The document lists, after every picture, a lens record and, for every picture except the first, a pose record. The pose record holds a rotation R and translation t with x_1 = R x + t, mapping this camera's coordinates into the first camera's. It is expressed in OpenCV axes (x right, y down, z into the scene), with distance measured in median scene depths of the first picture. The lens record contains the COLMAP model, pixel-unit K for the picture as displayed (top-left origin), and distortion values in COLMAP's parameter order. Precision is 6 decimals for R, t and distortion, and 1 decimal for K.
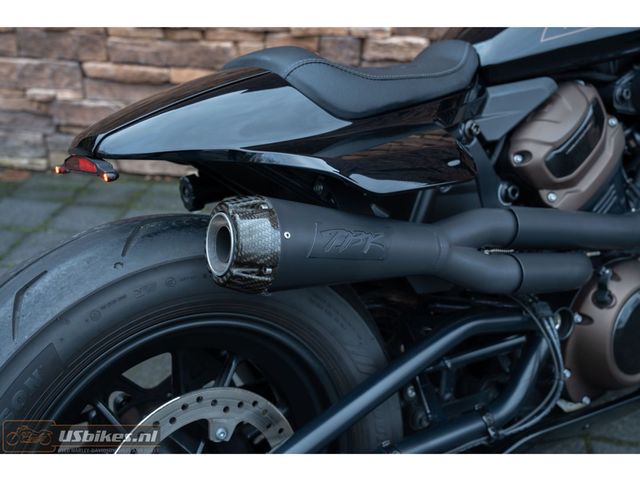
lens RADIAL K [[721.3, 0, 320.9], [0, 721.3, 240.8], [0, 0, 1]] dist [0.115130, 0.000000]
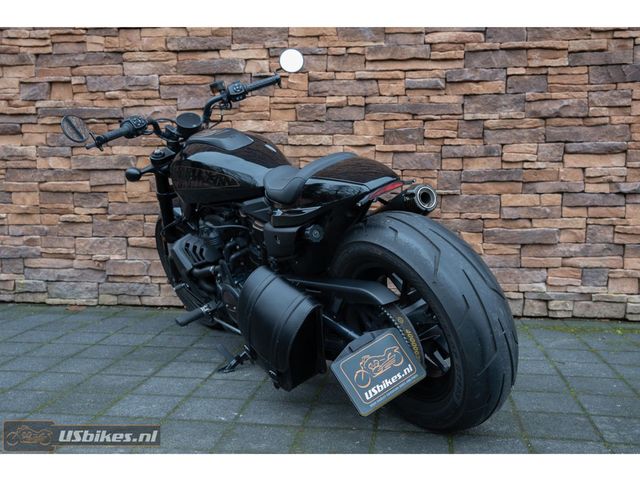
lens RADIAL K [[724.5, 0, 314.0], [0, 724.5, 243.8], [0, 0, 1]] dist [-0.007712, 0.000000]
pose [[0.999924, -0.002167, 0.012156, 0.094787], [0.006766, 0.919675, -0.392621, 0.474713], [-0.010329, 0.392674, 0.919620, -0.596708]]
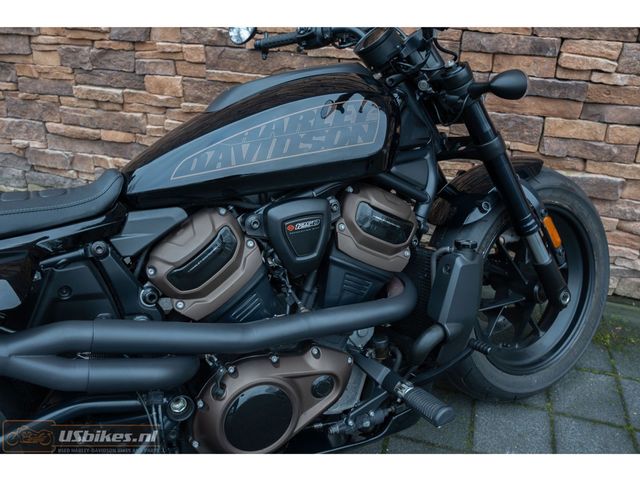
lens RADIAL K [[572.2, 0, 298.4], [0, 572.2, 226.3], [0, 0, 1]] dist [-0.133473, 0.086787]
pose [[0.988713, 0.086535, -0.122303, 0.304349], [-0.086918, 0.996213, 0.002204, -0.103421], [0.122031, 0.008451, 0.992490, 0.045401]]
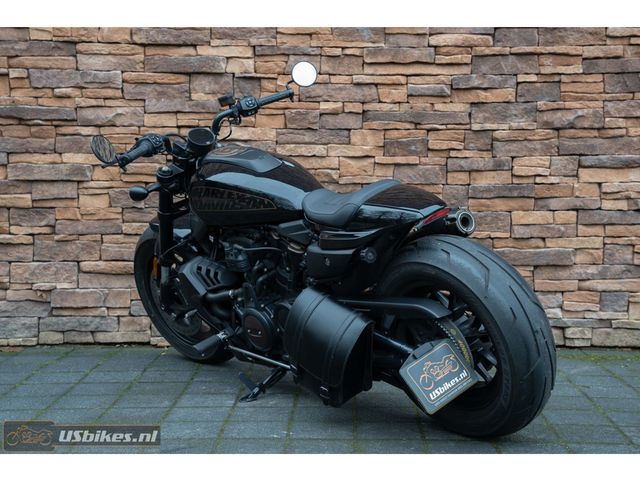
lens RADIAL K [[1128.3, 0, 346.0], [0, 1128.3, 213.6], [0, 0, 1]] dist [0.271978, 0.000000]
pose [[0.986748, -0.002015, 0.162250, -0.192276], [0.072873, 0.898914, -0.432022, 0.735701], [-0.144978, 0.438121, 0.887148, -1.193795]]
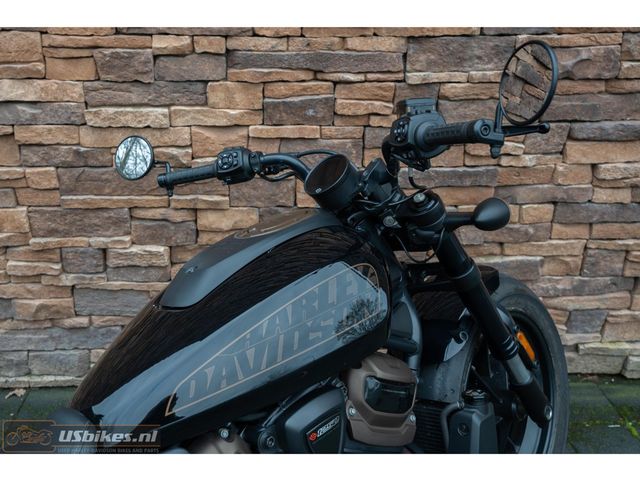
lens RADIAL K [[640.8, 0, 288.4], [0, 640.8, 219.9], [0, 0, 1]] dist [0.008380, 0.000000]
pose [[0.982142, -0.066113, 0.176144, 0.157415], [0.085866, 0.990546, -0.106984, -0.201047], [-0.167406, 0.120198, 0.978533, 0.072265]]
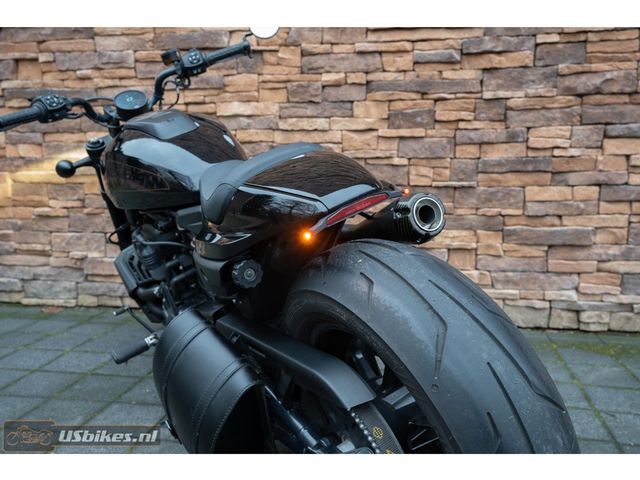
lens RADIAL K [[605.1, 0, 319.8], [0, 605.1, 241.4], [0, 0, 1]] dist [0.028421, 0.000000]
pose [[0.999395, 0.000006, -0.034767, 0.185817], [-0.012091, 0.937633, -0.347416, 0.233374], [0.032596, 0.347627, 0.937066, -0.198556]]
